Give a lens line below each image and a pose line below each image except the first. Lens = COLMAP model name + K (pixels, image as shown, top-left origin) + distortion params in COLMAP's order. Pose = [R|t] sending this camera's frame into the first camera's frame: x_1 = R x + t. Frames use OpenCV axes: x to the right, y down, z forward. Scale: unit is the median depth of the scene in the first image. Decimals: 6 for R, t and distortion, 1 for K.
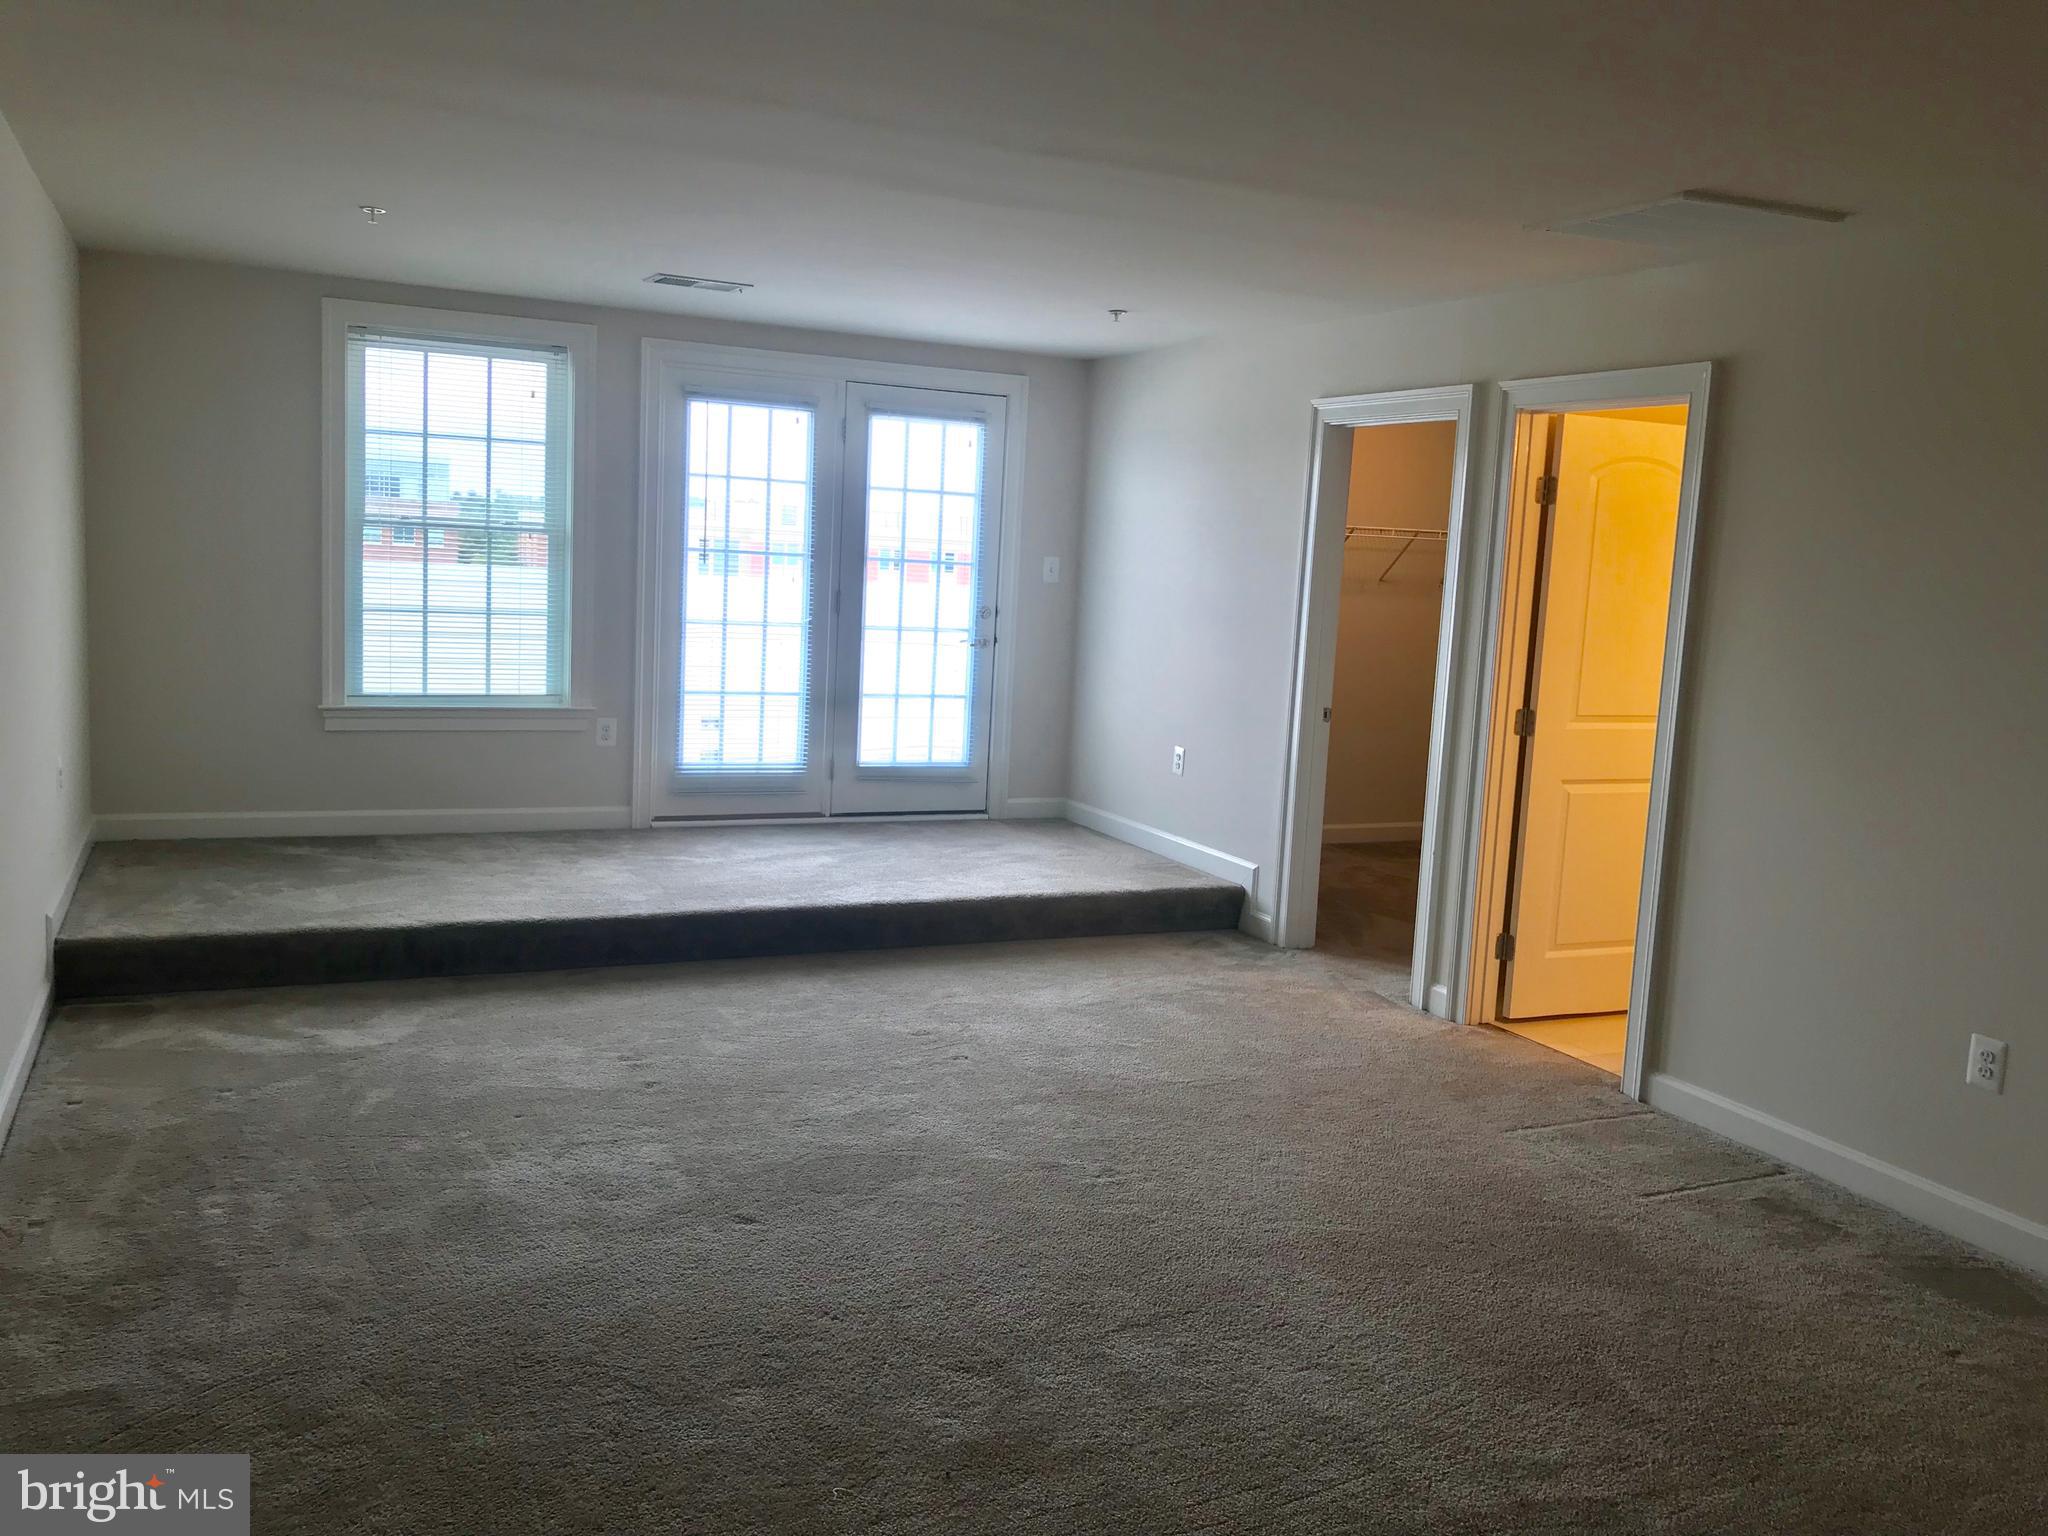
lens RADIAL K [[1666.9, 0, 1024.0], [0, 1666.9, 768.0], [0, 0, 1]] dist [0.047273, -0.004104]
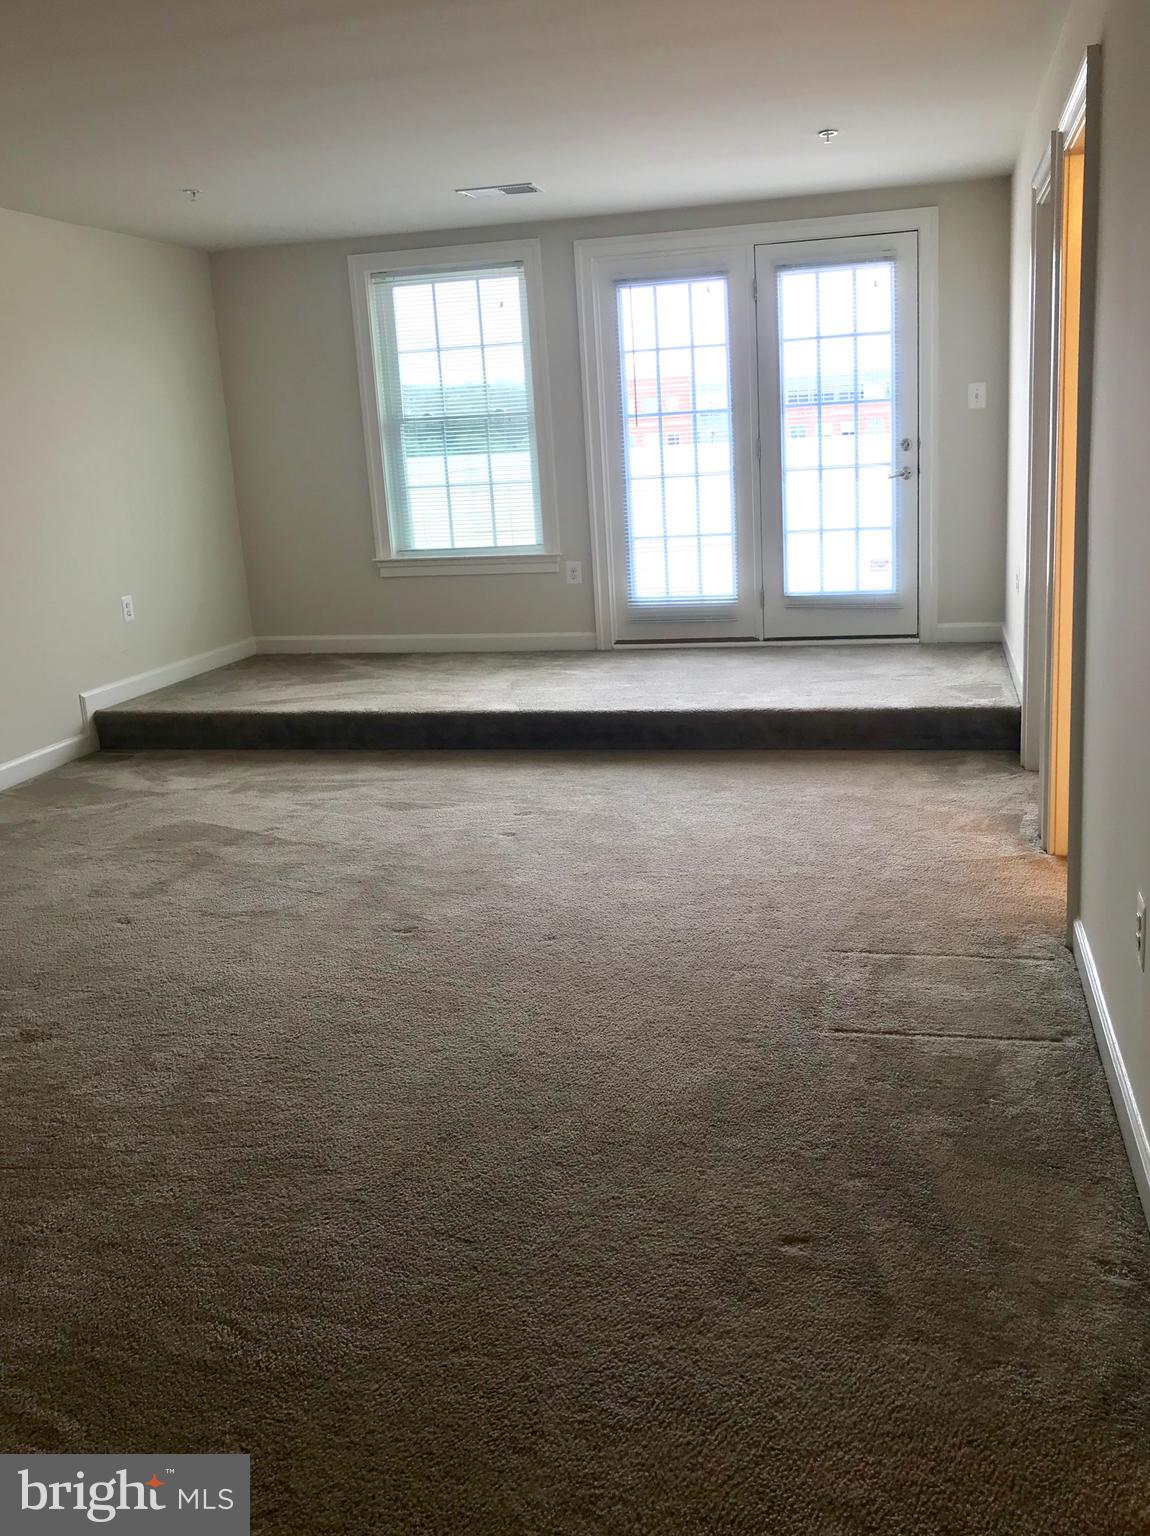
lens RADIAL K [[1361.6, 0, 575.3], [0, 1361.6, 746.3], [0, 0, 1]] dist [0.152381, -0.392825]
pose [[0.773828, 0.045169, -0.631783, 0.400565], [0.011374, 0.996302, 0.085161, 0.020964], [0.633293, -0.073086, 0.770453, 0.196497]]
